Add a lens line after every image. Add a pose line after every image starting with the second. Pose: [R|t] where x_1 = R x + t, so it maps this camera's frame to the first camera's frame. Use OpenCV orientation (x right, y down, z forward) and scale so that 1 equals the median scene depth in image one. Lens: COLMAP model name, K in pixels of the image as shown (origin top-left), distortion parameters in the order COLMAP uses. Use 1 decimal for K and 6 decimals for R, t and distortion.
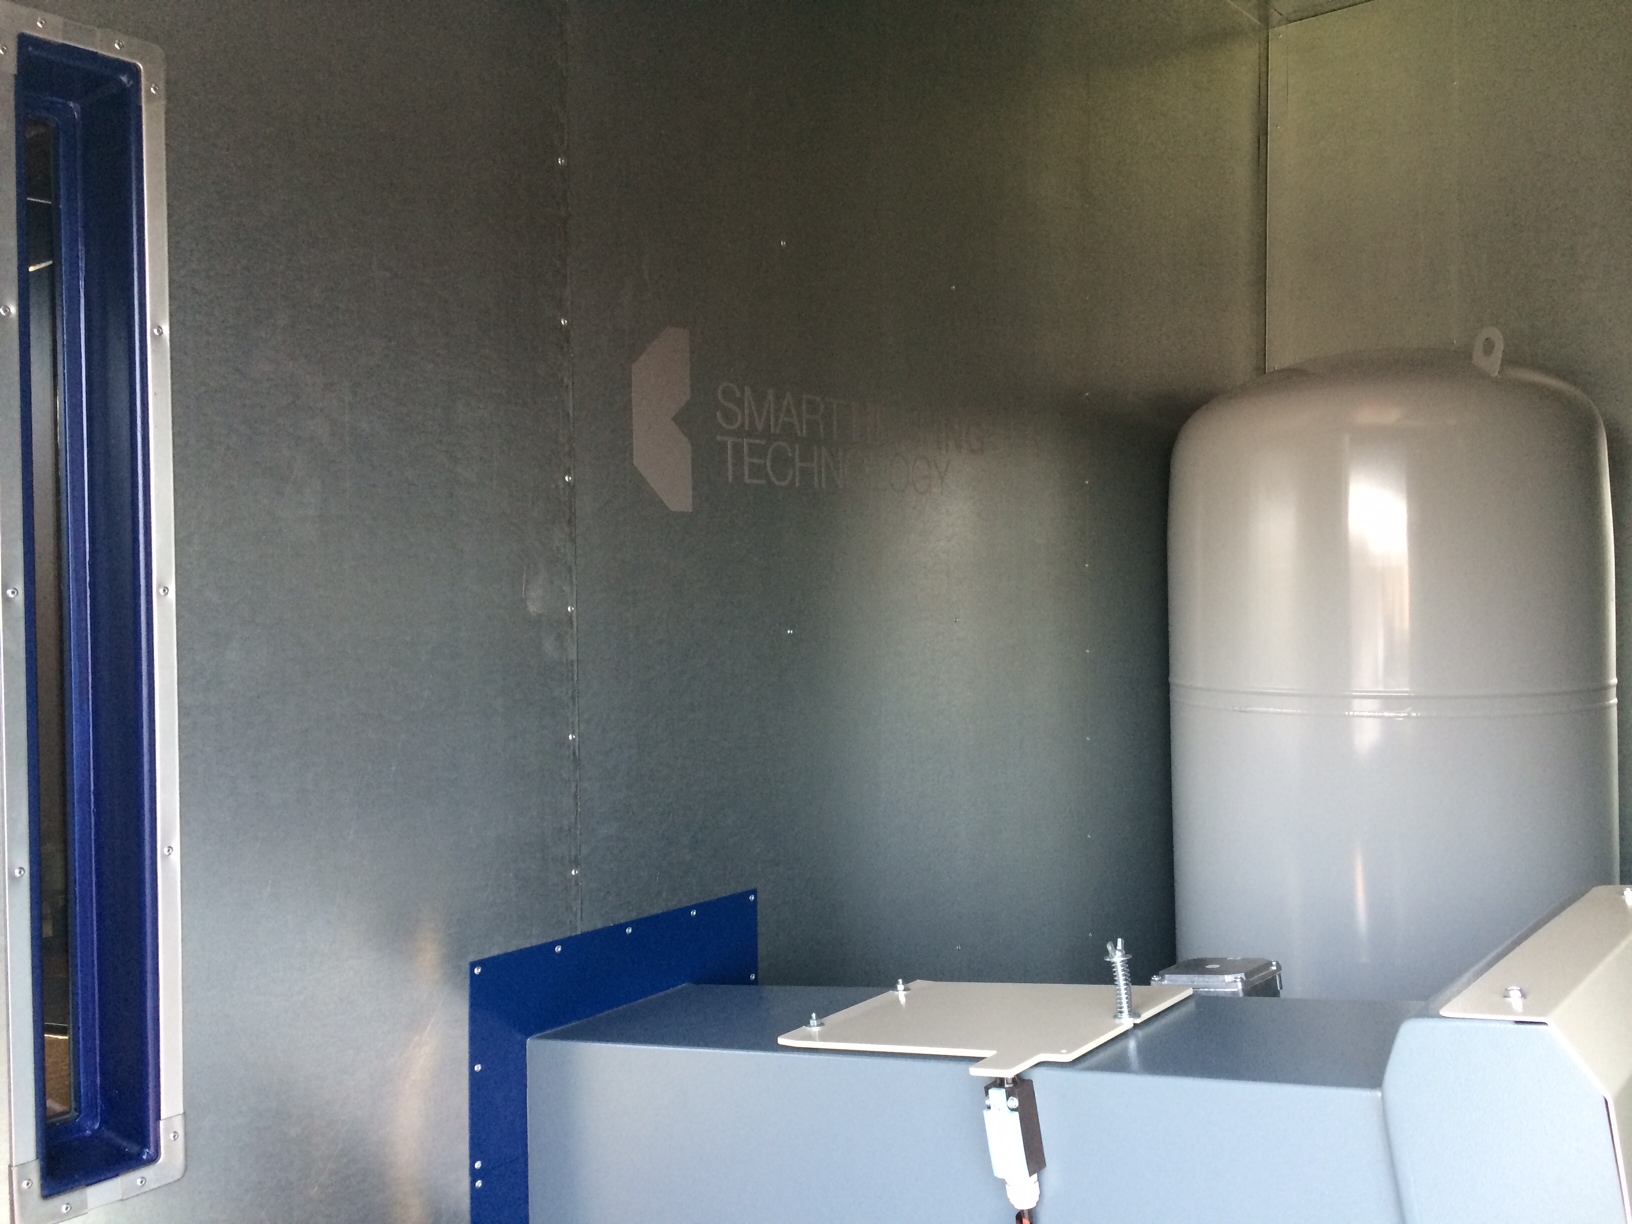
lens RADIAL K [[1418.7, 0, 817.7], [0, 1418.7, 606.0], [0, 0, 1]] dist [0.072070, -0.100356]
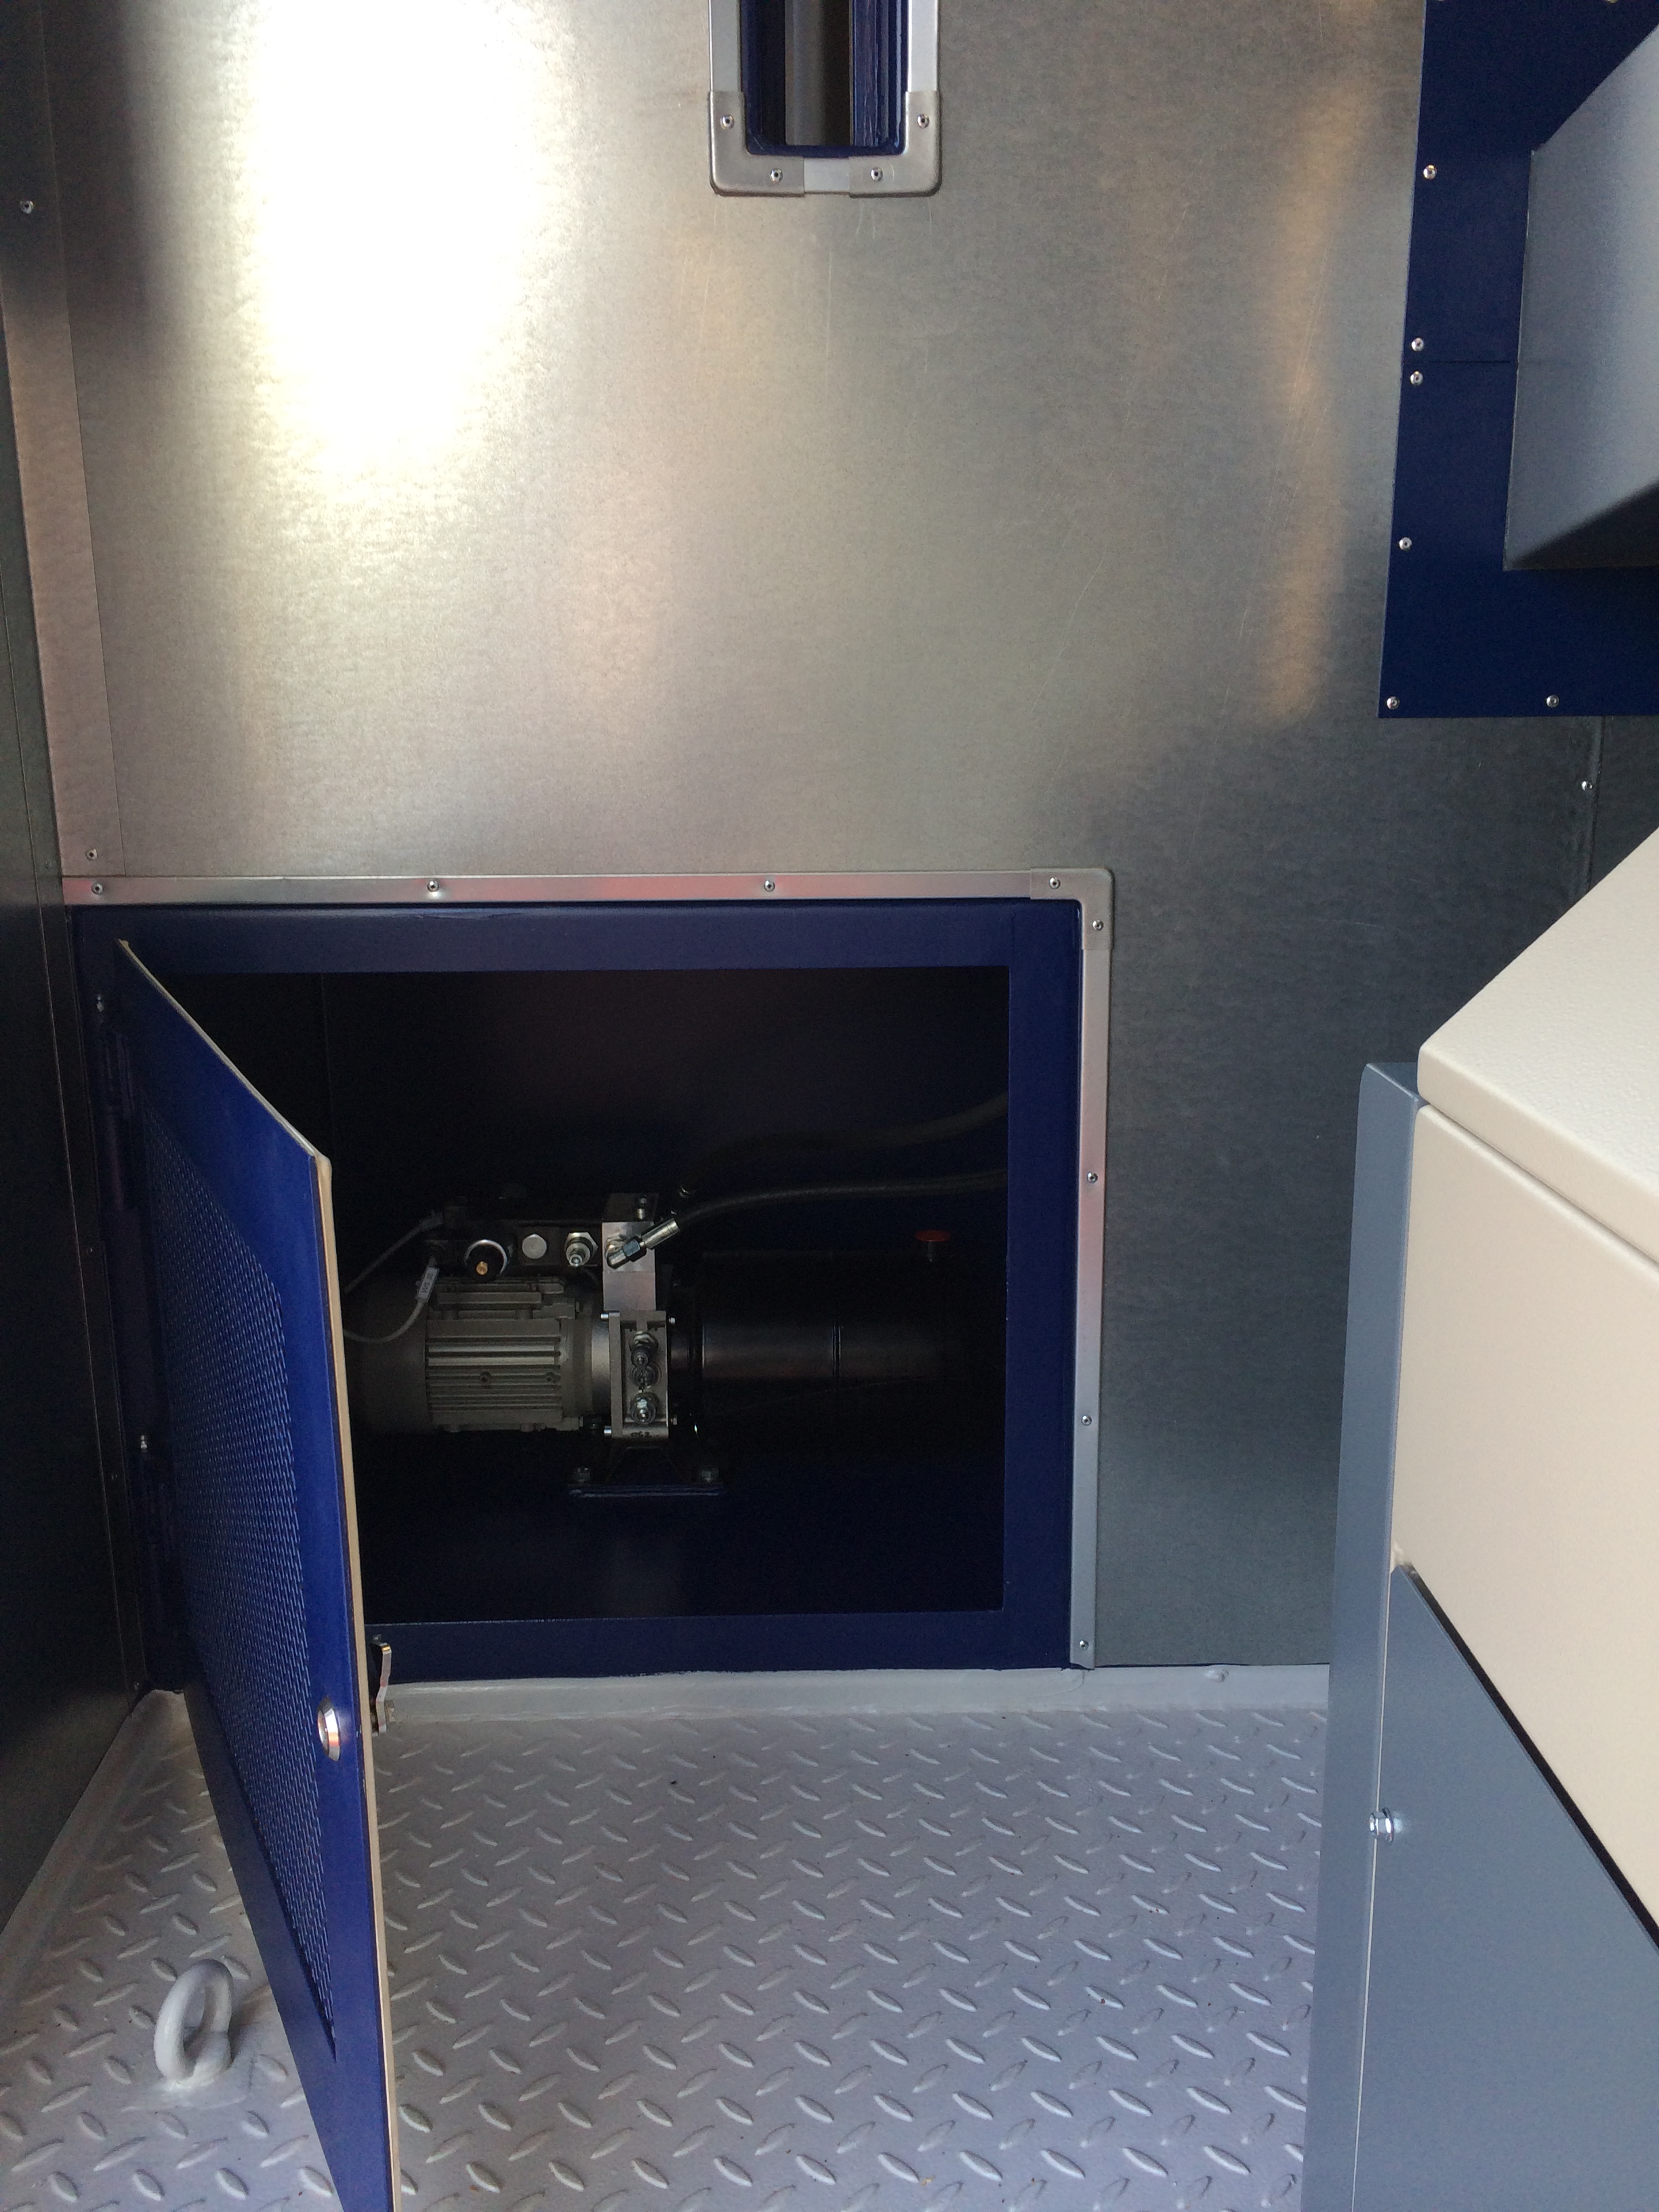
lens RADIAL K [[1922.9, 0, 832.2], [0, 1922.9, 1111.9], [0, 0, 1]] dist [0.072070, -0.100356]
pose [[0.656477, 0.188013, -0.730541, 0.266490], [-0.021437, 0.972701, 0.231071, 0.516085], [0.754042, -0.136032, 0.642586, 0.227583]]
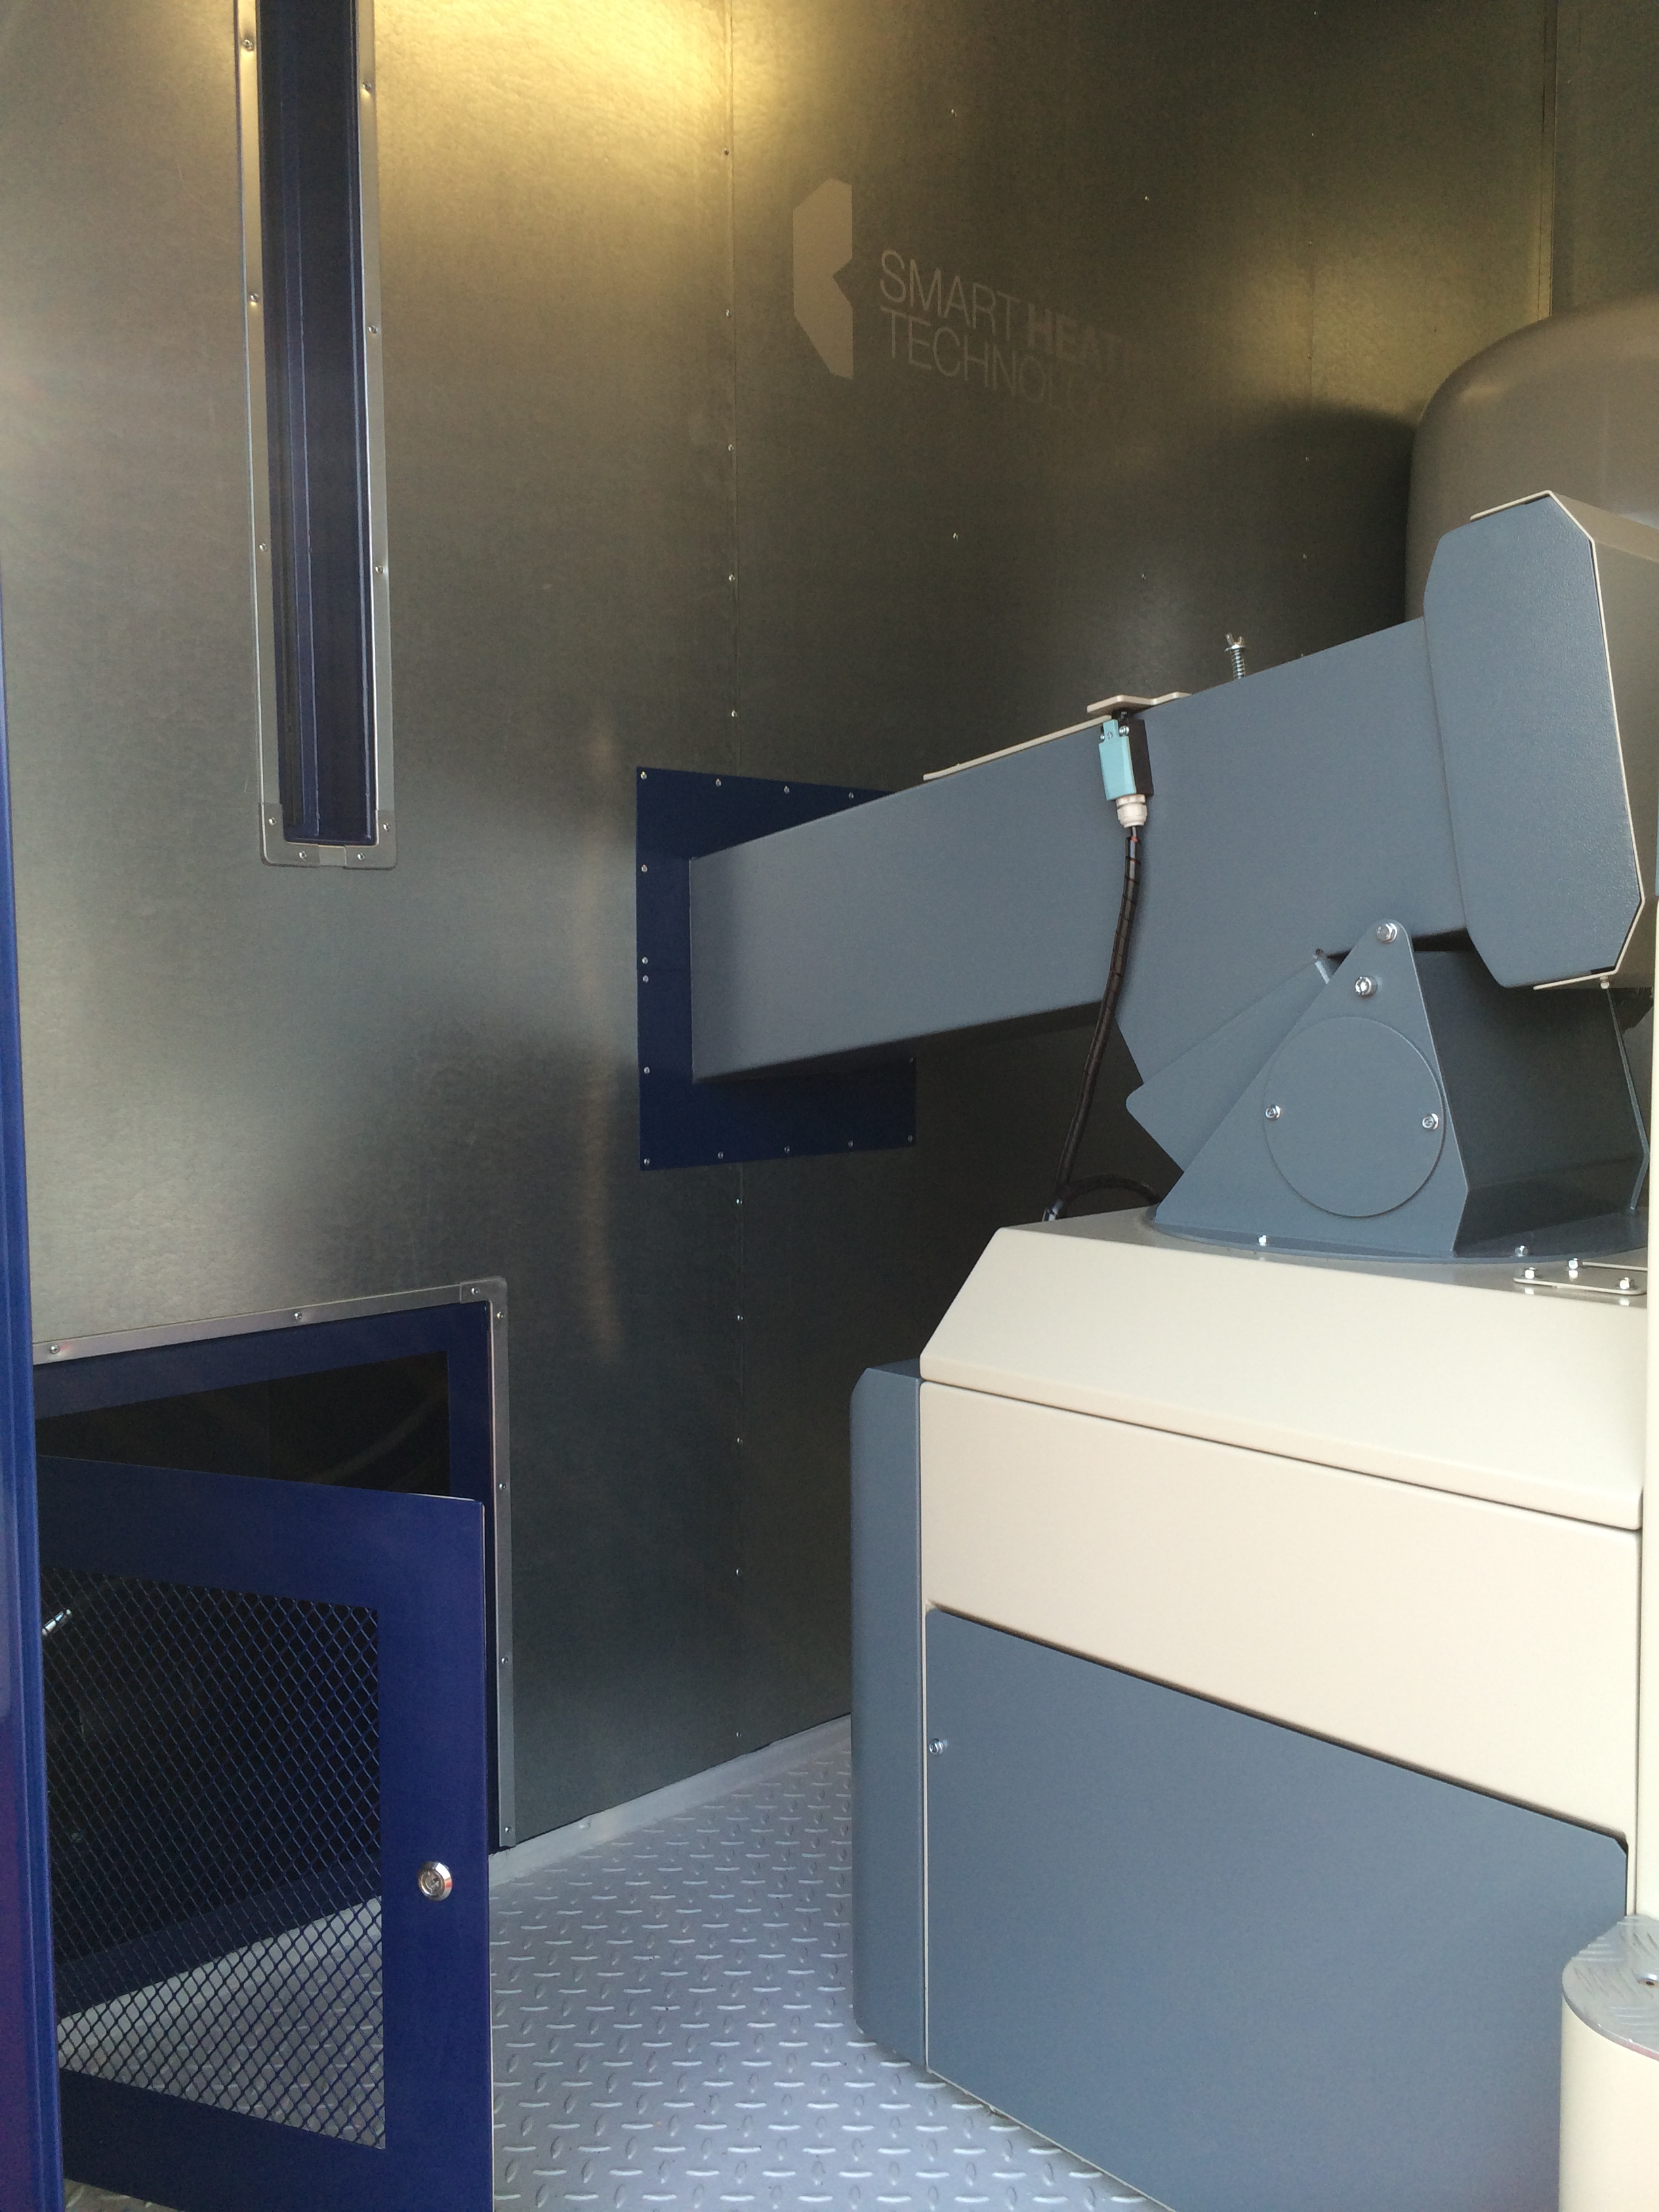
lens RADIAL K [[1922.9, 0, 832.7], [0, 1922.9, 1106.9], [0, 0, 1]] dist [0.072070, -0.100356]
pose [[0.993491, 0.013448, -0.113116, 0.062884], [-0.008260, 0.998898, 0.046207, 0.425758], [0.113613, -0.044972, 0.992507, -0.397042]]
